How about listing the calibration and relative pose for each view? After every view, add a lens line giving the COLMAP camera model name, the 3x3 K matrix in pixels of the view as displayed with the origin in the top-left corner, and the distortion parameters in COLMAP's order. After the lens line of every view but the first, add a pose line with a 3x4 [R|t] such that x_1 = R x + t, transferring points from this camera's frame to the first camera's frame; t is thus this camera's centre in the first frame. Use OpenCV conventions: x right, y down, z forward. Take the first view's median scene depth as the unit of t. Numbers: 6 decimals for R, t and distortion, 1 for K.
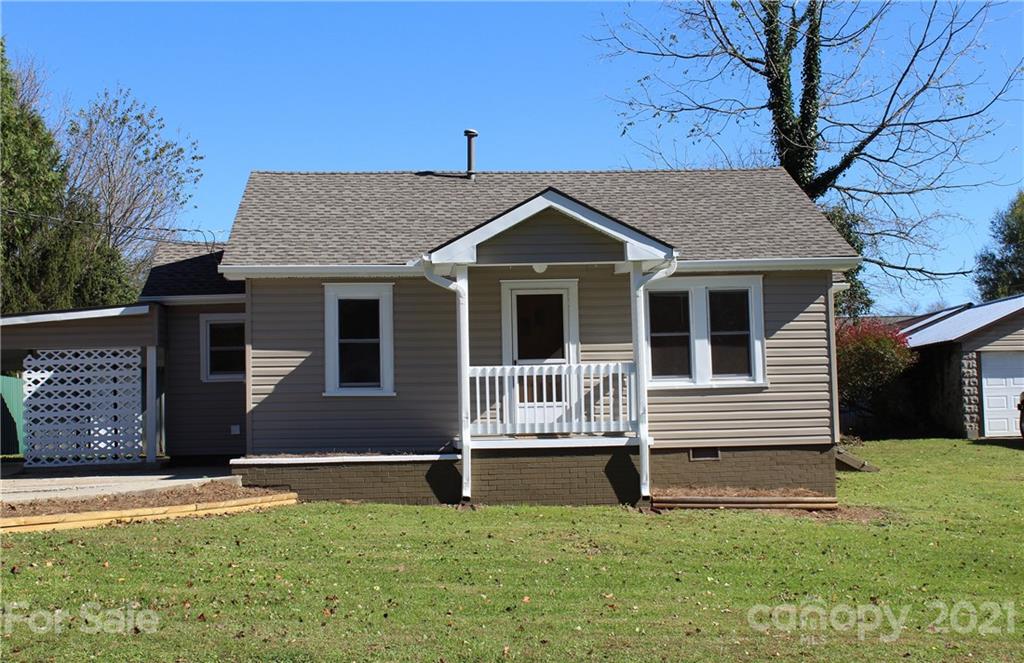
lens RADIAL K [[1462.4, 0, 508.3], [0, 1462.4, 331.1], [0, 0, 1]] dist [-0.054848, 0.006480]
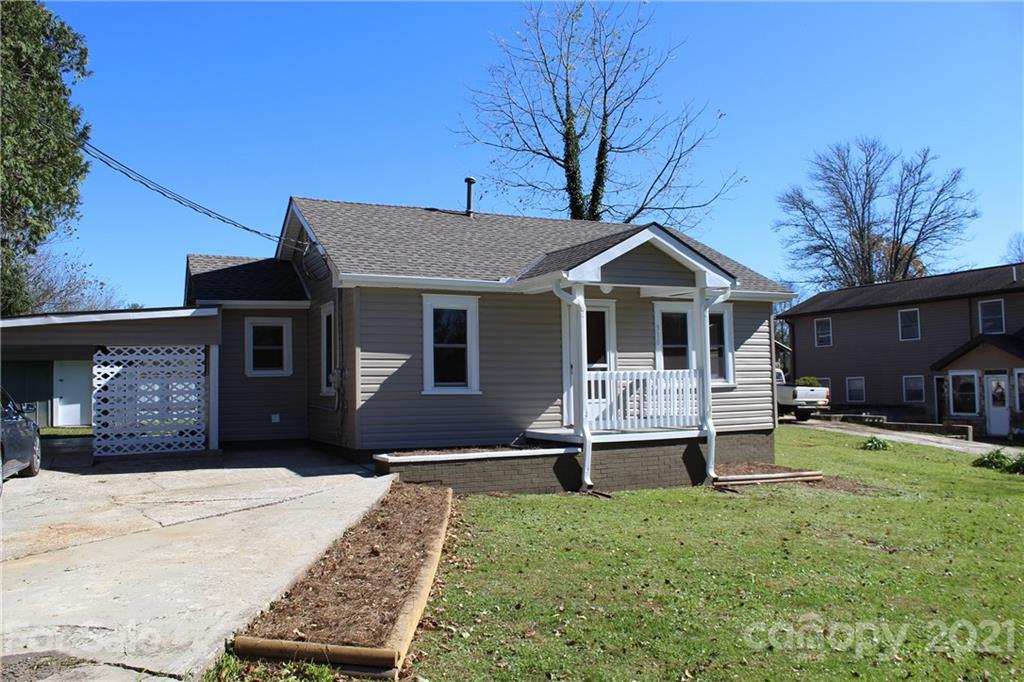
lens RADIAL K [[845.3, 0, 503.2], [0, 845.3, 342.0], [0, 0, 1]] dist [-0.162564, 0.131712]
pose [[0.931303, 0.024048, 0.363452, -0.301642], [-0.026372, 0.999651, 0.001432, 0.001622], [-0.363291, -0.010918, 0.931612, 0.368912]]
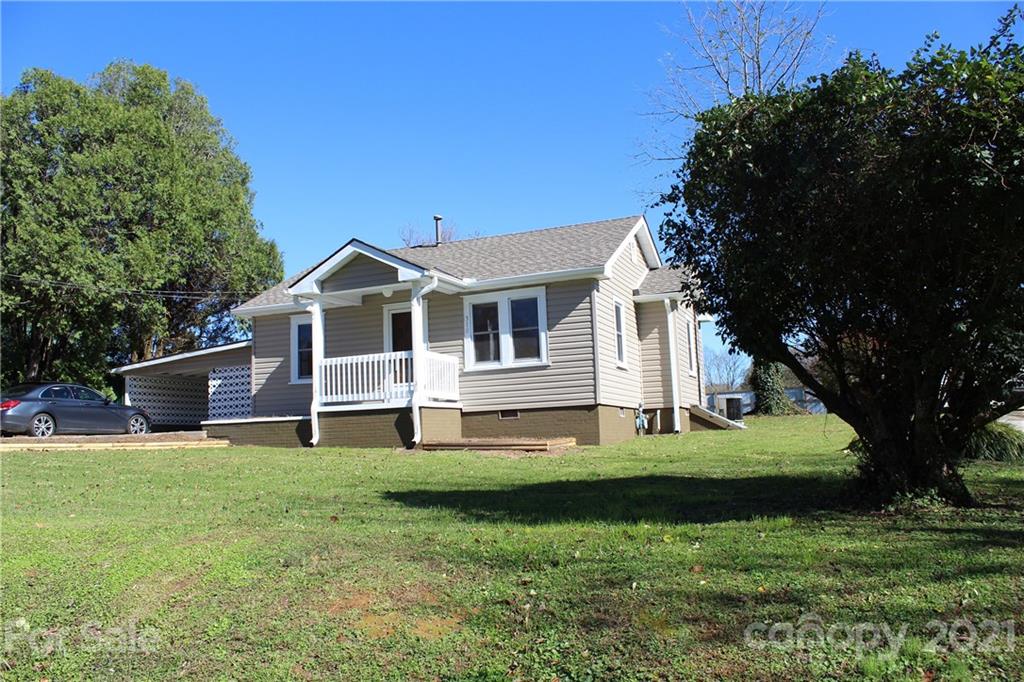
lens RADIAL K [[845.3, 0, 503.2], [0, 845.3, 342.0], [0, 0, 1]] dist [-0.162564, 0.131712]
pose [[0.899376, -0.064917, -0.432329, 0.490835], [0.046554, 0.997512, -0.052936, 0.057103], [0.434690, 0.027483, 0.900161, 0.256684]]
